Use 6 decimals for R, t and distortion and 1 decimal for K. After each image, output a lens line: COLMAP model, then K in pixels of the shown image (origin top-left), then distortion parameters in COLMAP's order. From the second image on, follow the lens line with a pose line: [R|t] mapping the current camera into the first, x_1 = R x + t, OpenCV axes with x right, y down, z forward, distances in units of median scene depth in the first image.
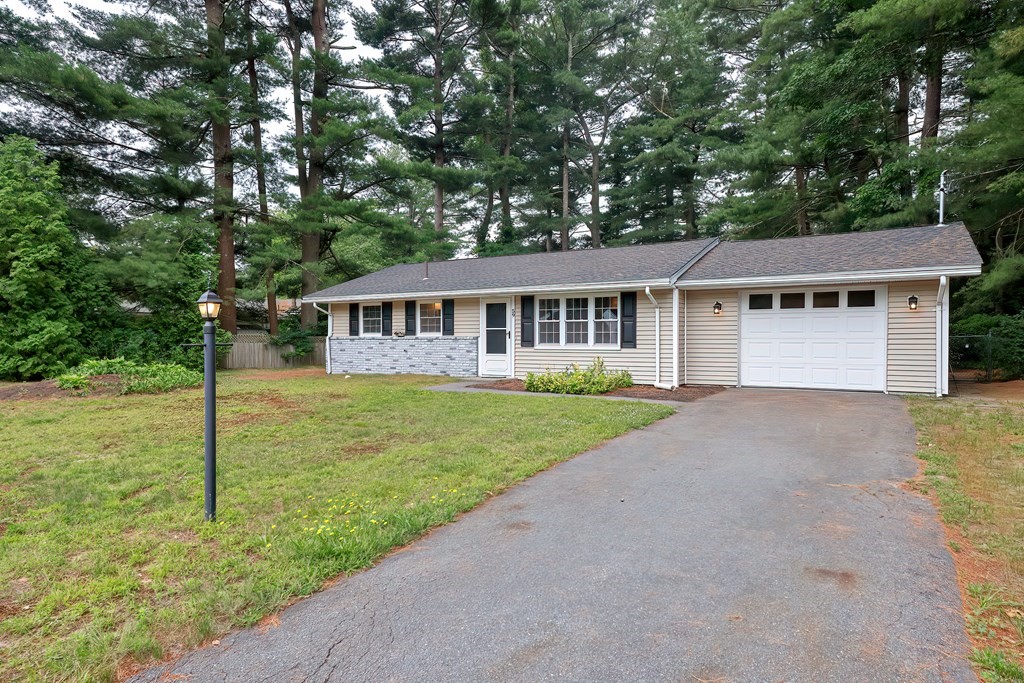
lens RADIAL K [[607.3, 0, 509.7], [0, 607.3, 344.4], [0, 0, 1]] dist [0.008504, 0.000371]
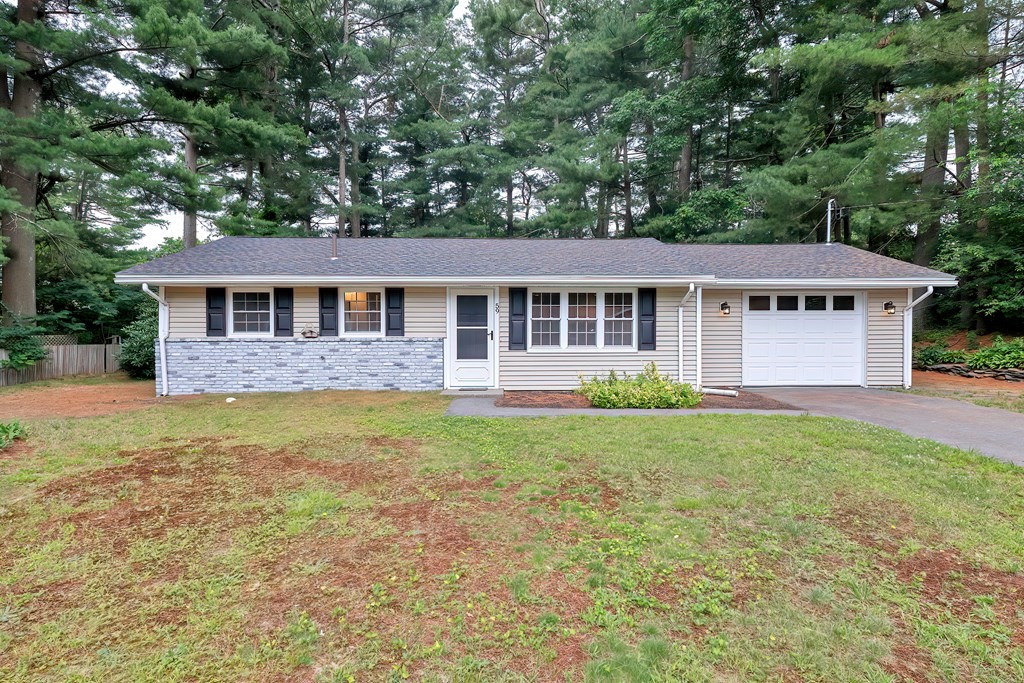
lens RADIAL K [[561.0, 0, 514.0], [0, 561.0, 333.0], [0, 0, 1]] dist [0.012513, 0.001200]
pose [[0.838403, -0.000128, 0.545051, -0.387656], [0.006542, 0.999930, -0.009827, -0.011566], [-0.545011, 0.011804, 0.838345, 0.371567]]
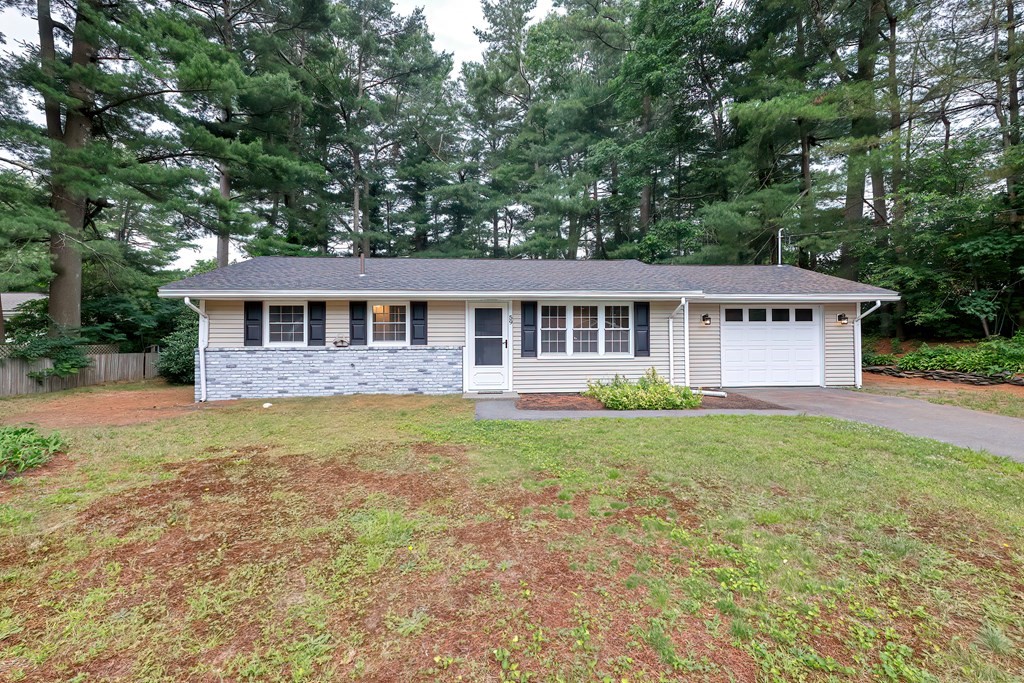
lens RADIAL K [[460.5, 0, 516.4], [0, 460.5, 324.5], [0, 0, 1]] dist [0.011005, -0.002325]
pose [[0.807944, 0.016961, 0.589014, -0.398031], [0.010705, 0.998998, -0.043450, -0.014902], [-0.589161, 0.041410, 0.806954, 0.450563]]
